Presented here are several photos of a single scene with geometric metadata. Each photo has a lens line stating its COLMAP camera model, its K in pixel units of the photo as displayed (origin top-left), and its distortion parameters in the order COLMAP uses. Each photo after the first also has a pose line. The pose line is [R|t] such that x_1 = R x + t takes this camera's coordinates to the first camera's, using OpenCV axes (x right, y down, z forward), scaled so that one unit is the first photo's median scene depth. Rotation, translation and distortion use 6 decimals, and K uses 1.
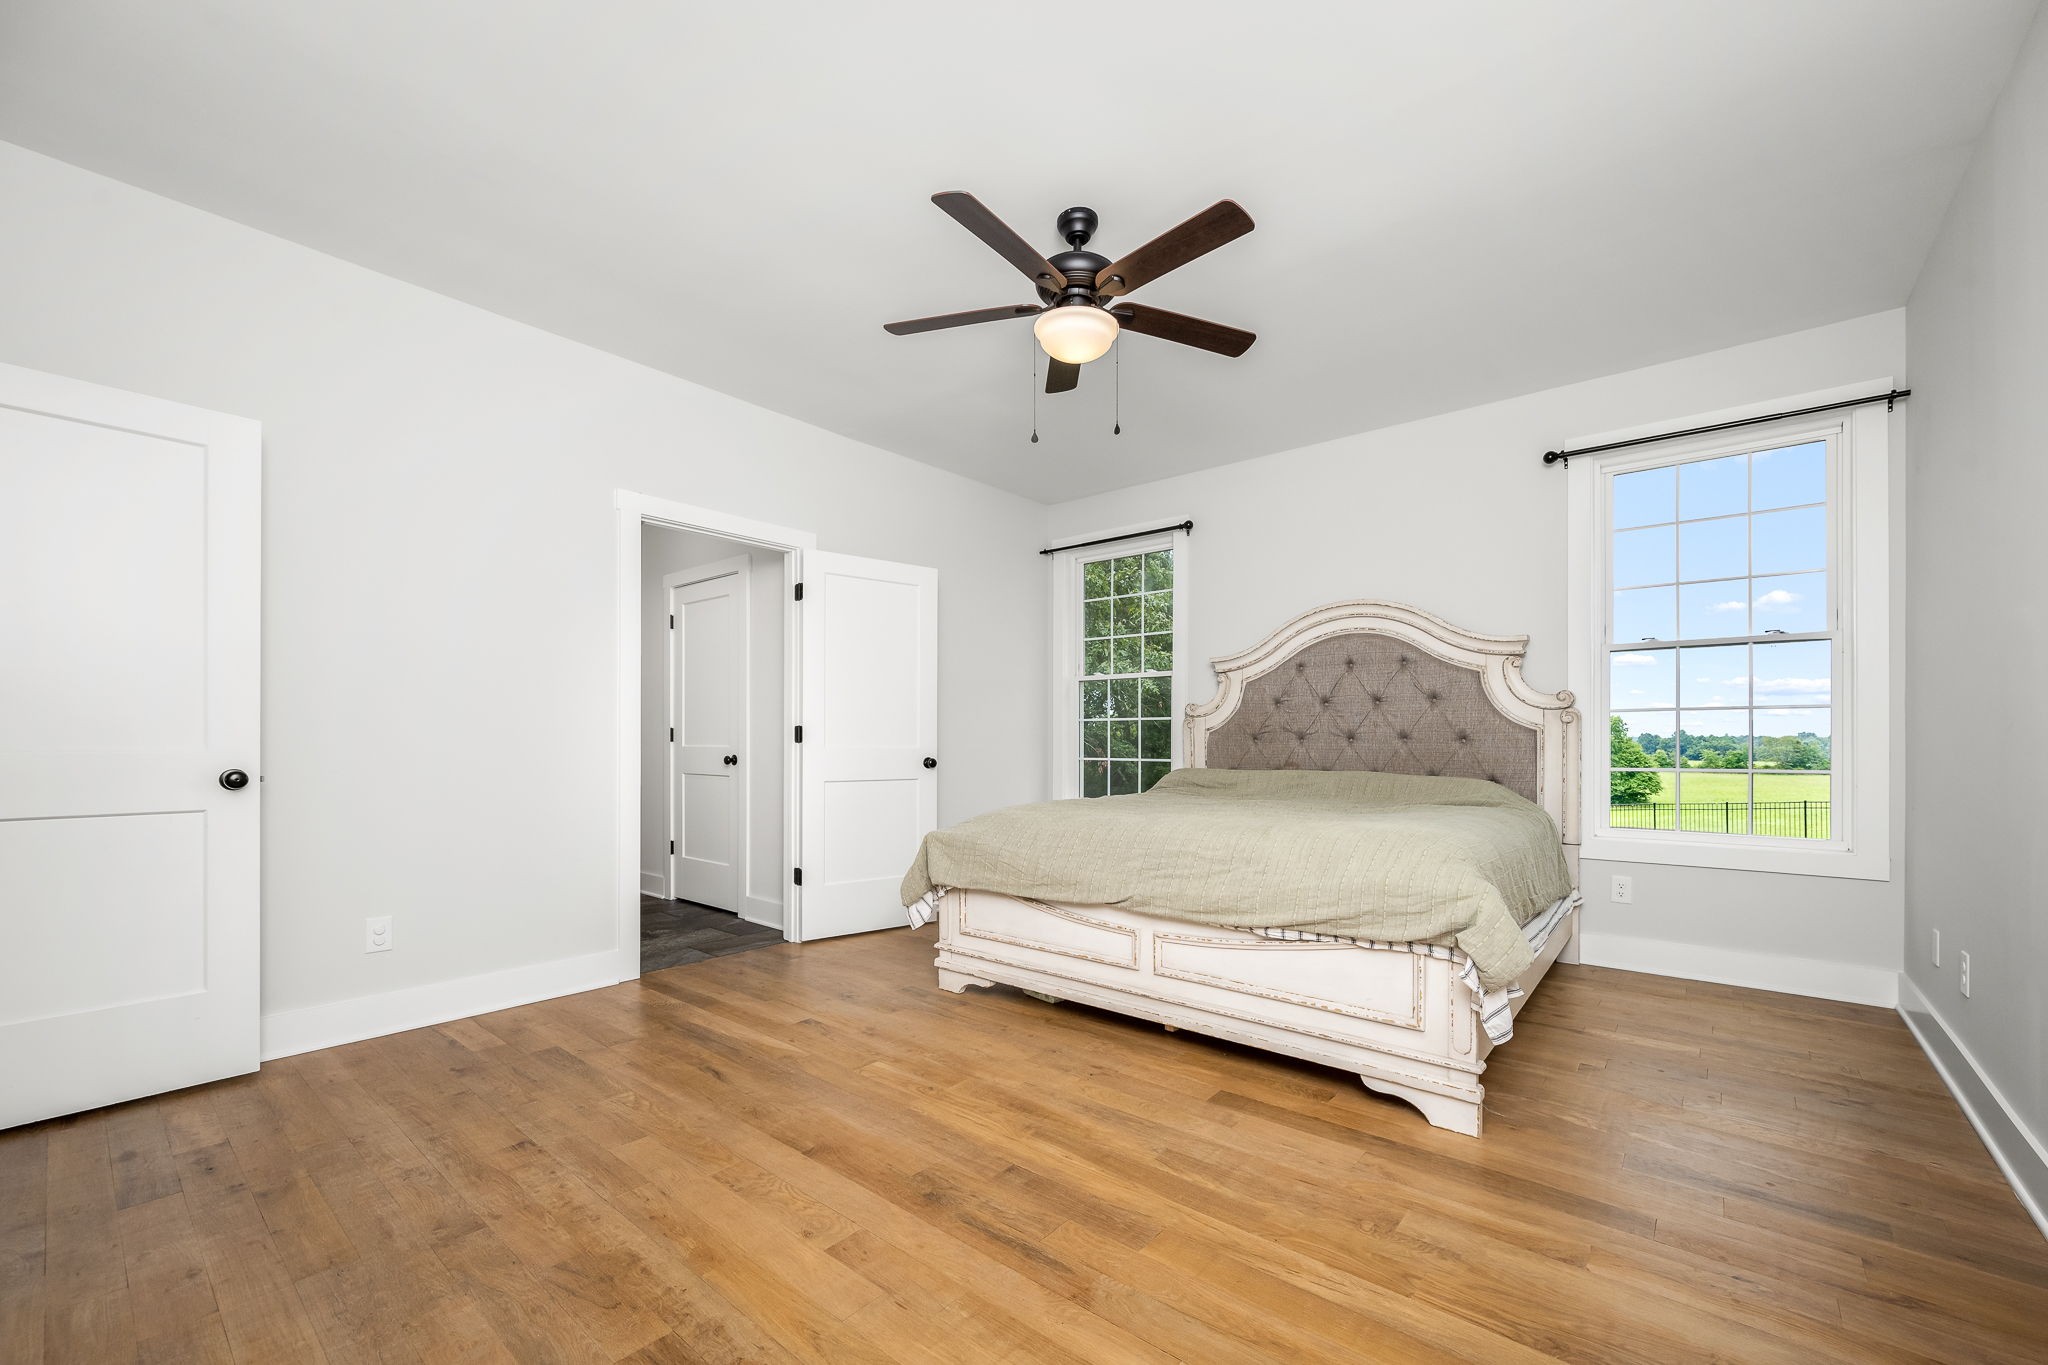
lens RADIAL K [[817.3, 0, 1032.1], [0, 817.3, 740.4], [0, 0, 1]] dist [-0.000624, -0.000324]
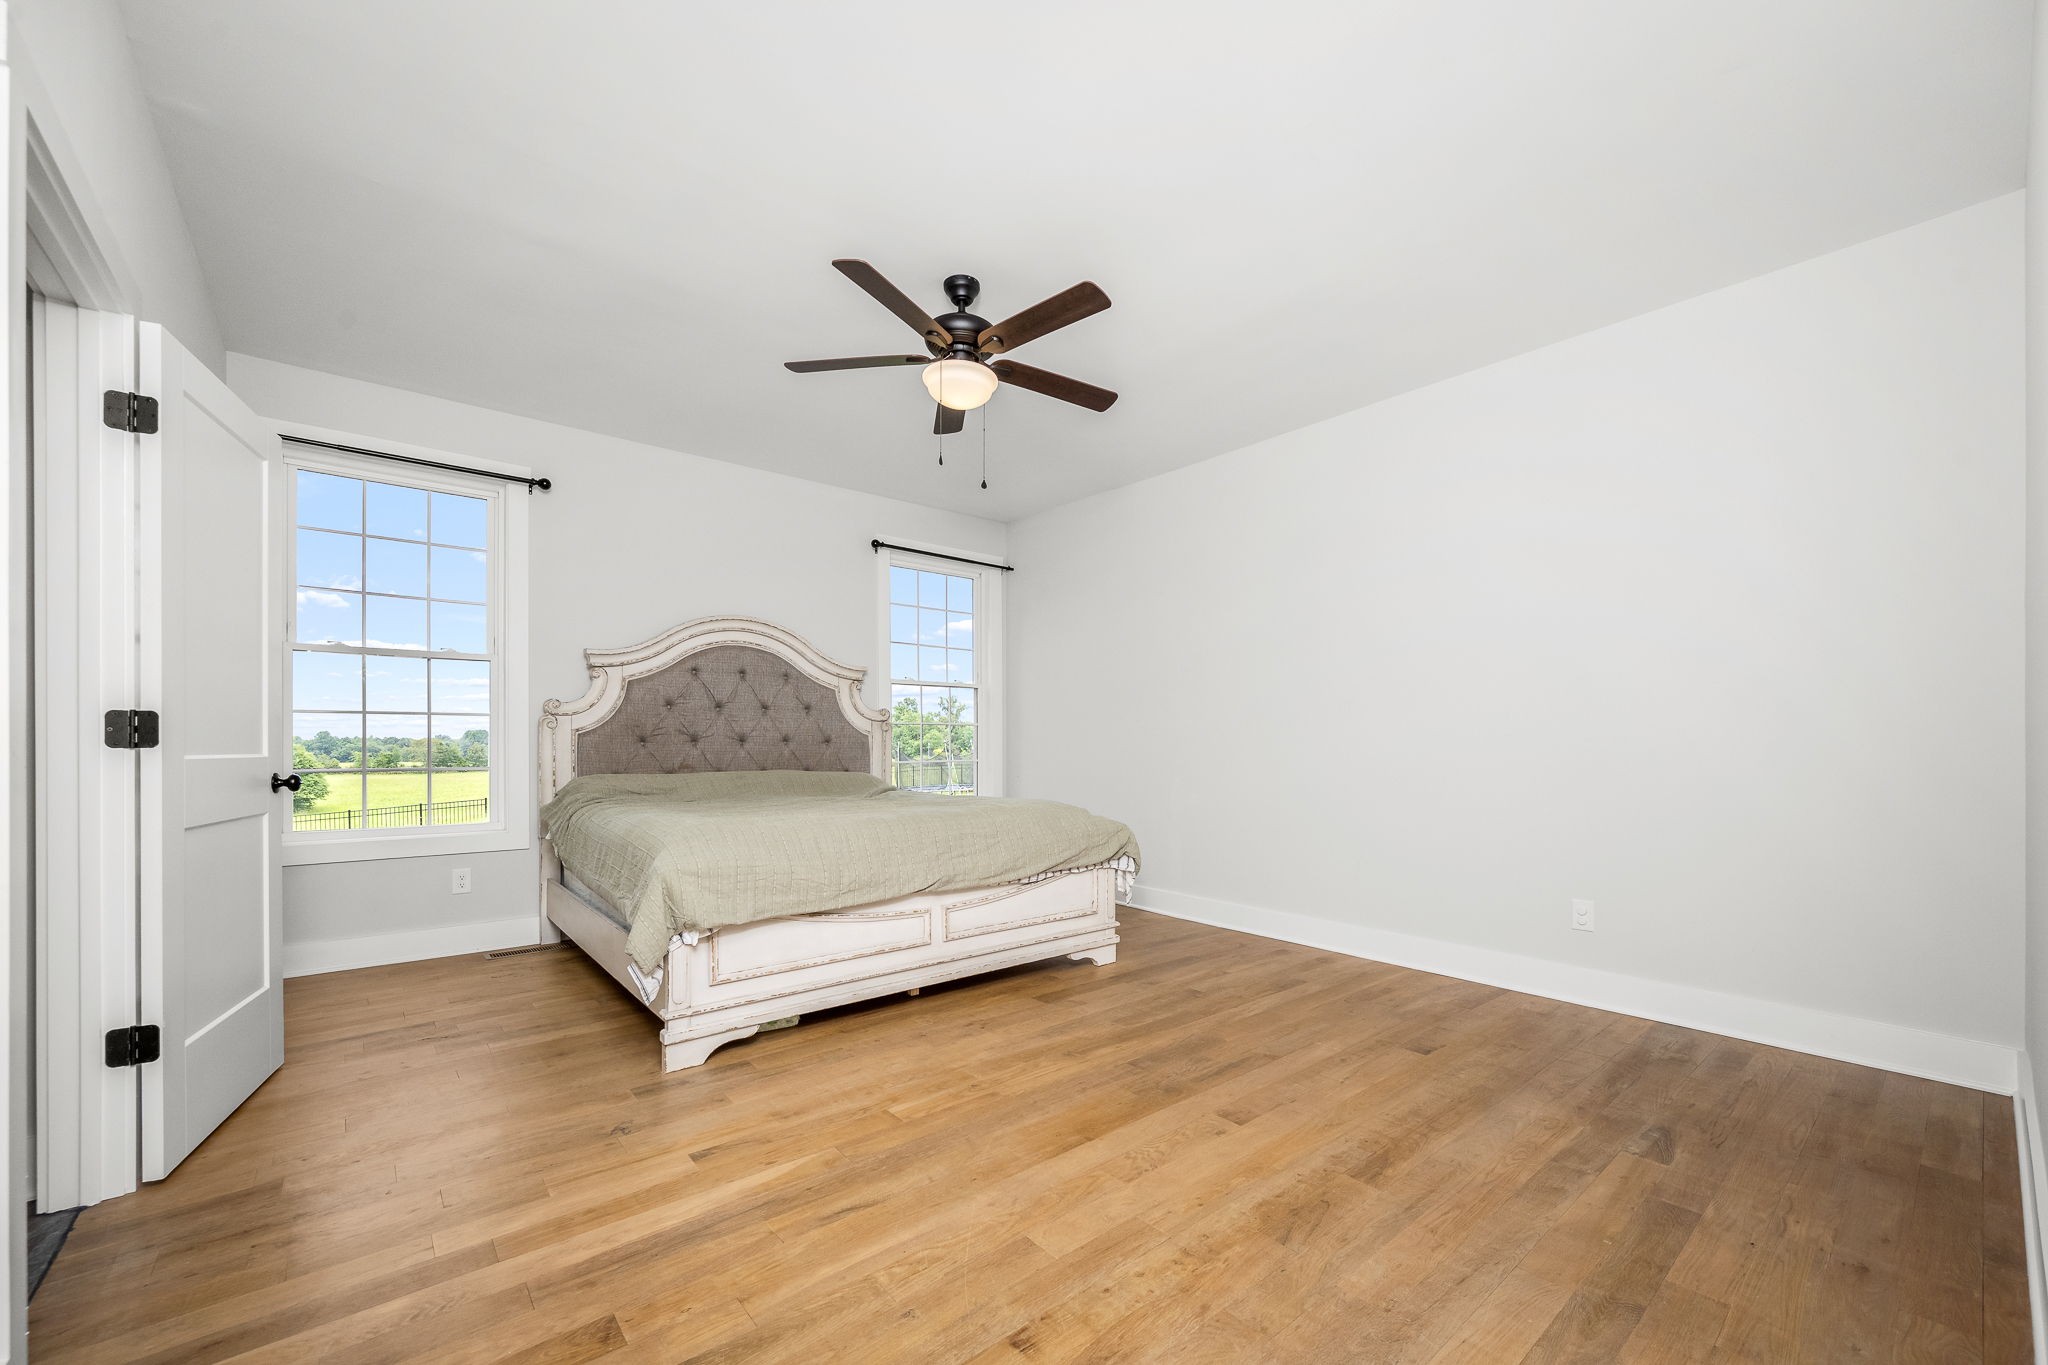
lens RADIAL K [[817.3, 0, 1032.1], [0, 817.3, 740.4], [0, 0, 1]] dist [-0.000624, -0.000324]
pose [[0.172240, 0.004424, 0.985045, -0.790381], [-0.002164, 0.999989, -0.004112, 0.000215], [-0.985053, -0.001424, 0.172247, 0.535779]]
